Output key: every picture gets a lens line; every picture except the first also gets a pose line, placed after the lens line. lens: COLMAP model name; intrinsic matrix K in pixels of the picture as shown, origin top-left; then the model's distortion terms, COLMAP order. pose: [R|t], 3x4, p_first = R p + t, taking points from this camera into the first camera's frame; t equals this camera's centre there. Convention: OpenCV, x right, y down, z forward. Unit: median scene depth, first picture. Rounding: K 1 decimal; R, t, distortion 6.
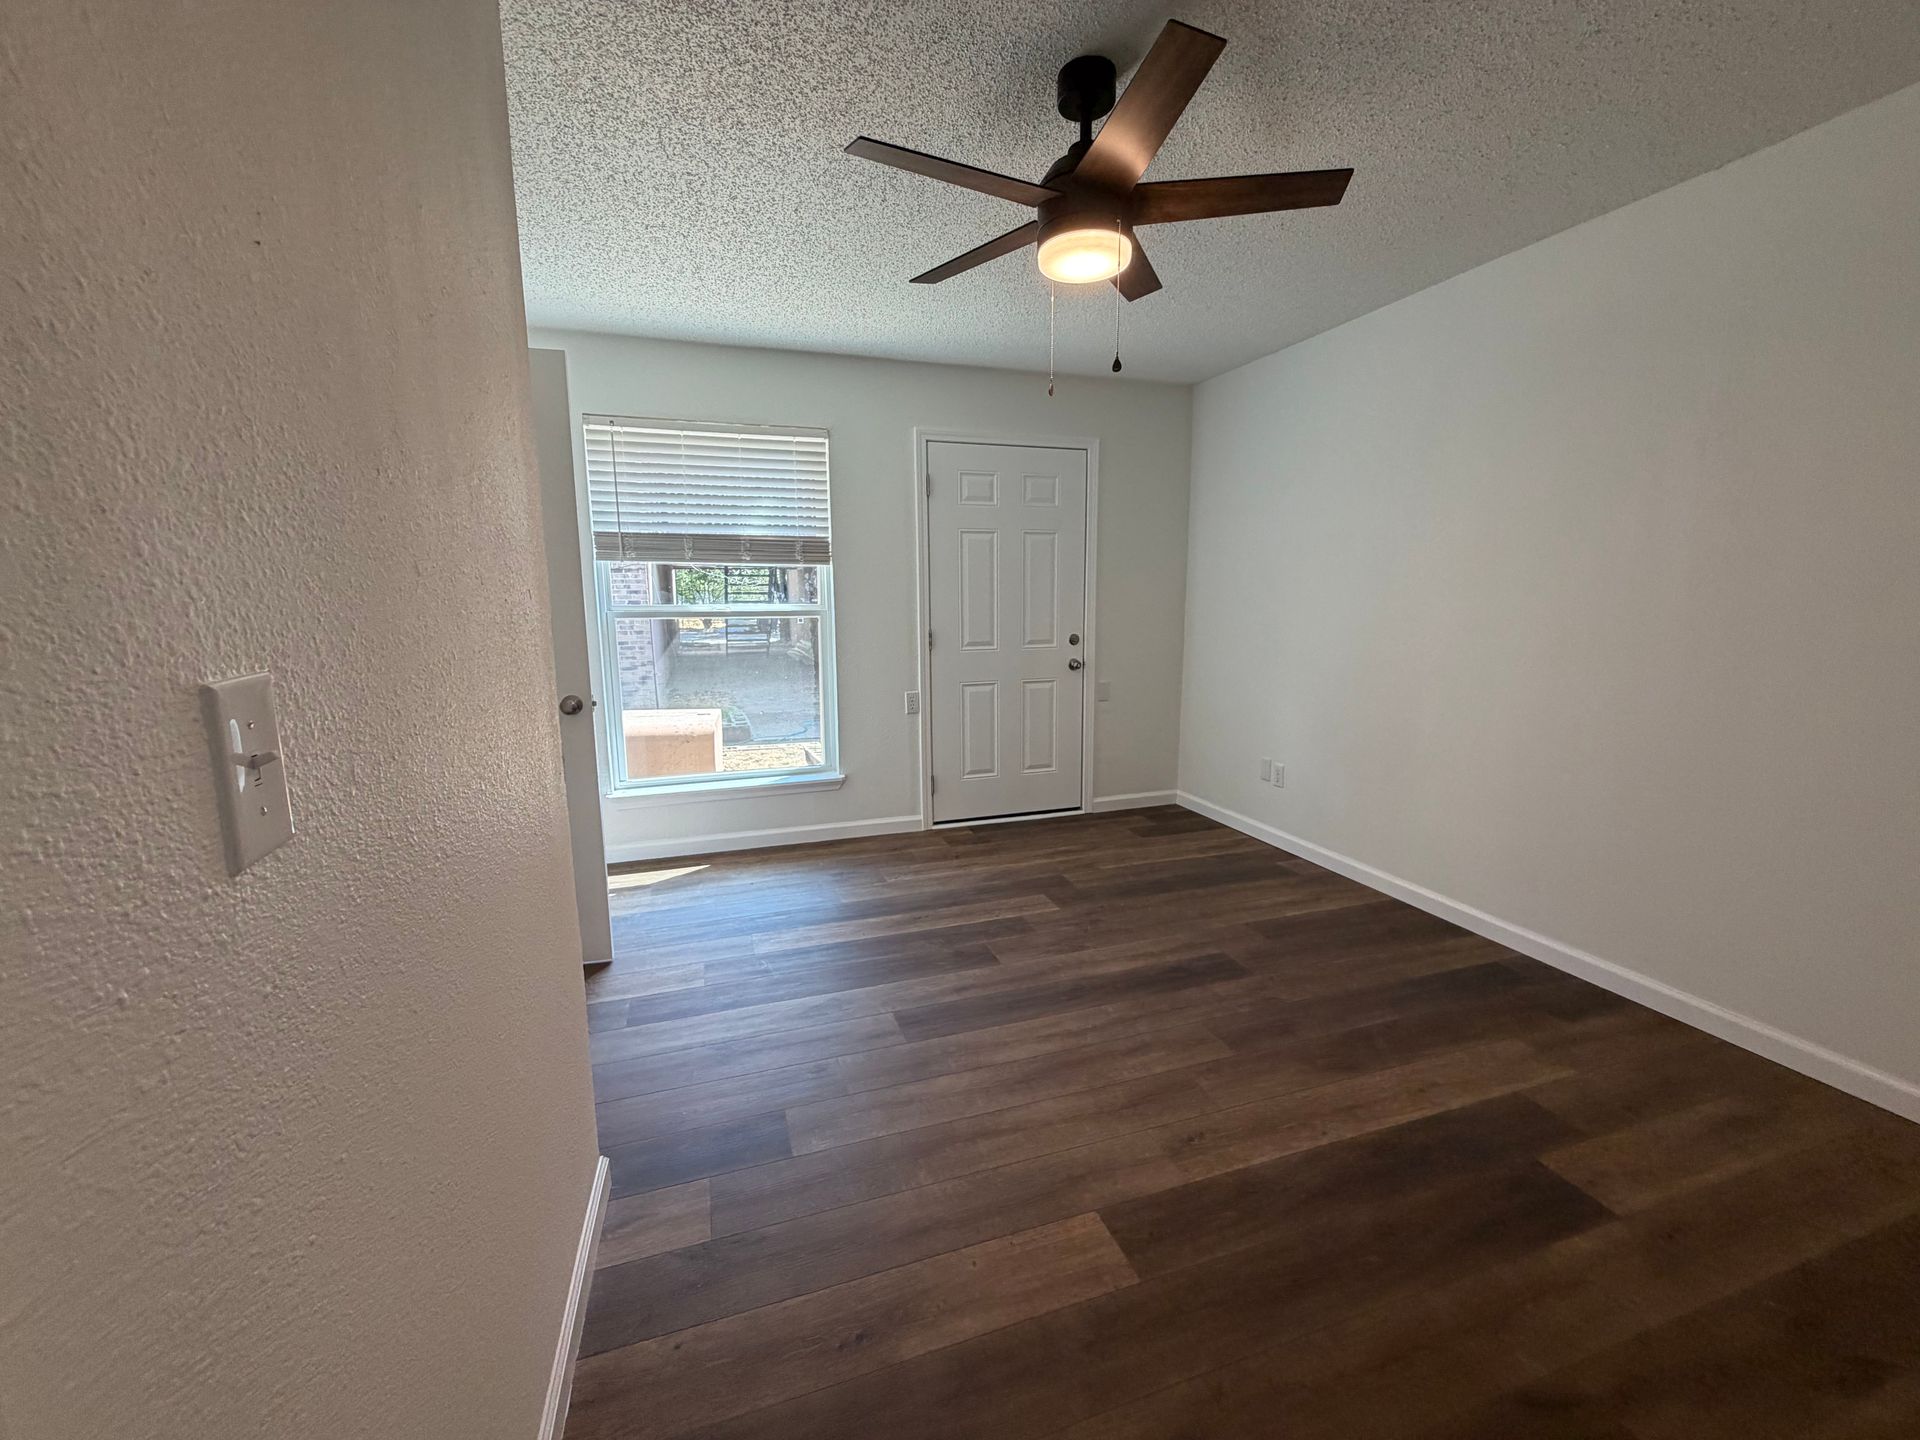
lens RADIAL K [[765.7, 0, 955.4], [0, 765.7, 712.8], [0, 0, 1]] dist [-0.000117, -0.000373]
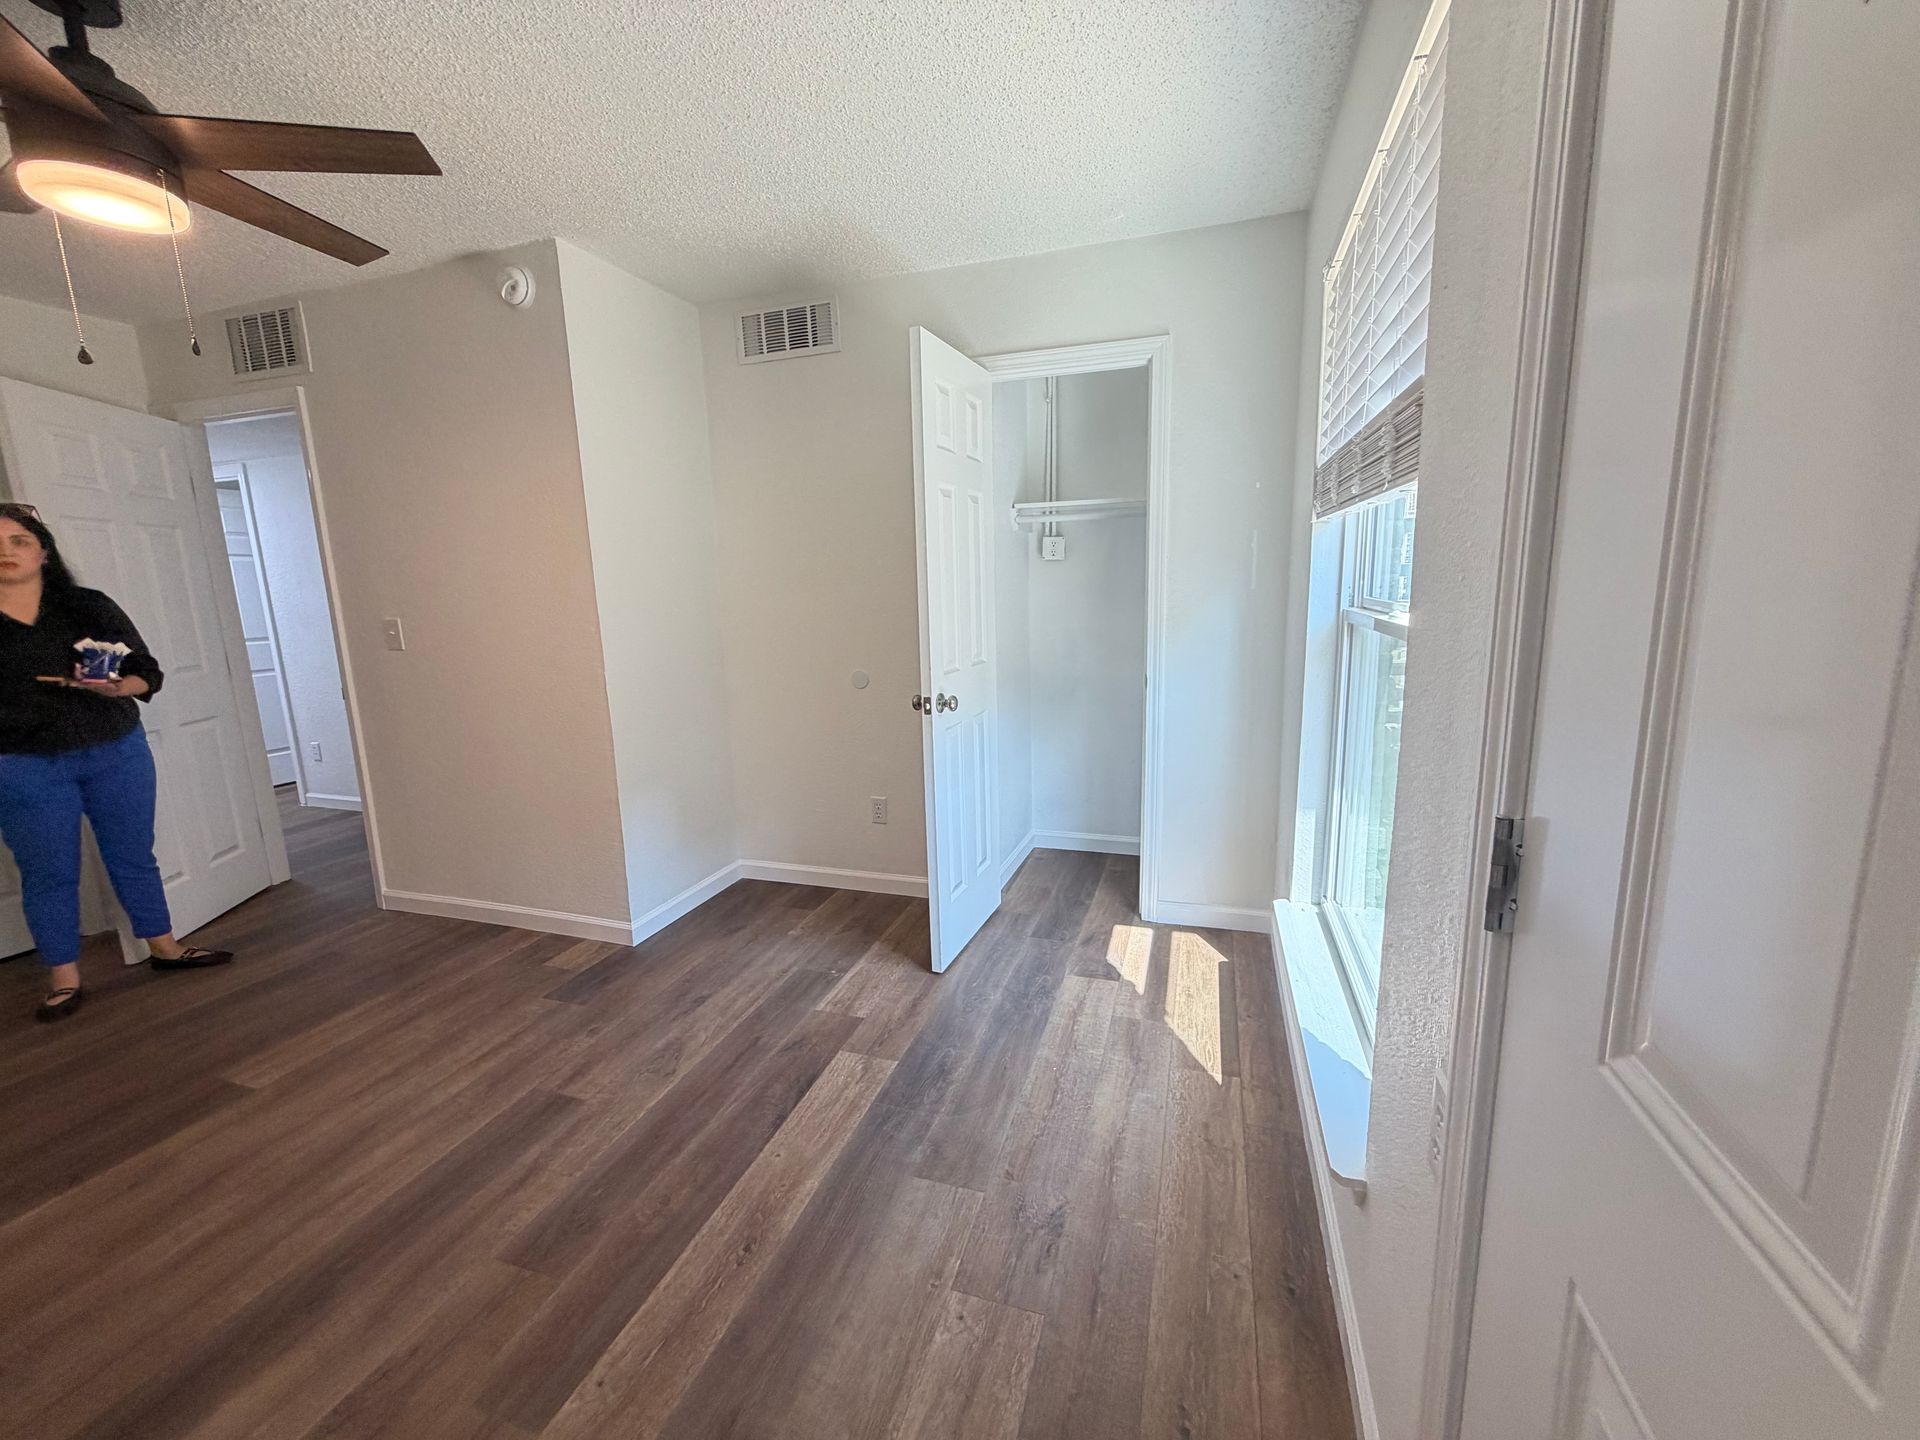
lens RADIAL K [[765.7, 0, 954.3], [0, 765.7, 724.0], [0, 0, 1]] dist [-0.000117, -0.000373]
pose [[-0.588428, 0.176380, -0.789077, 0.274862], [-0.090565, 0.955398, 0.281093, -0.281159], [0.803462, 0.236866, -0.546209, 1.711170]]
